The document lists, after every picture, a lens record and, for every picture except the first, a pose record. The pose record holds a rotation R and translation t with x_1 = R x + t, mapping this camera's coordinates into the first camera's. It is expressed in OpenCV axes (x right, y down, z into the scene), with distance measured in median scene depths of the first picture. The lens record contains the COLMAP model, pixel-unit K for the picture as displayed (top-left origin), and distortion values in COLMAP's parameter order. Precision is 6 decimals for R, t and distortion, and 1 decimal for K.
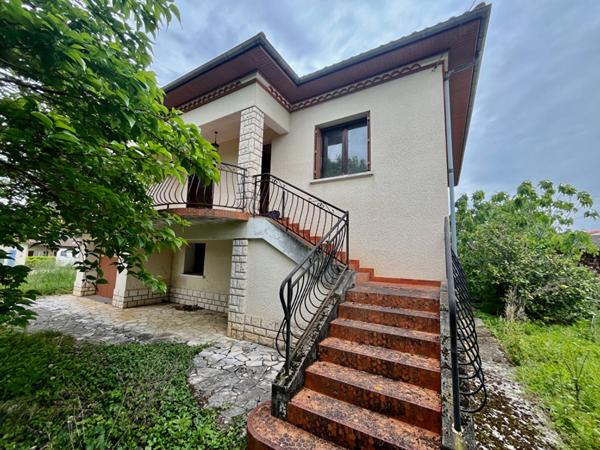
lens RADIAL K [[251.3, 0, 300.0], [0, 251.3, 225.0], [0, 0, 1]] dist [-0.001979, -0.000815]
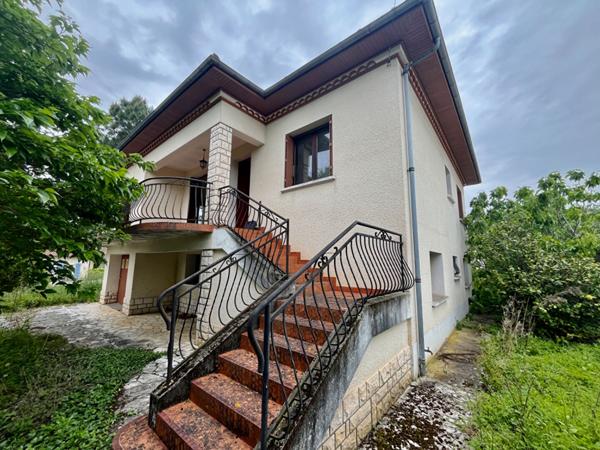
lens RADIAL K [[251.3, 0, 300.0], [0, 251.3, 225.0], [0, 0, 1]] dist [-0.001979, -0.000815]
pose [[0.986053, -0.042312, -0.160965, 0.301641], [0.036938, 0.998660, -0.036234, 0.004529], [0.162283, 0.029783, 0.986295, 0.032483]]
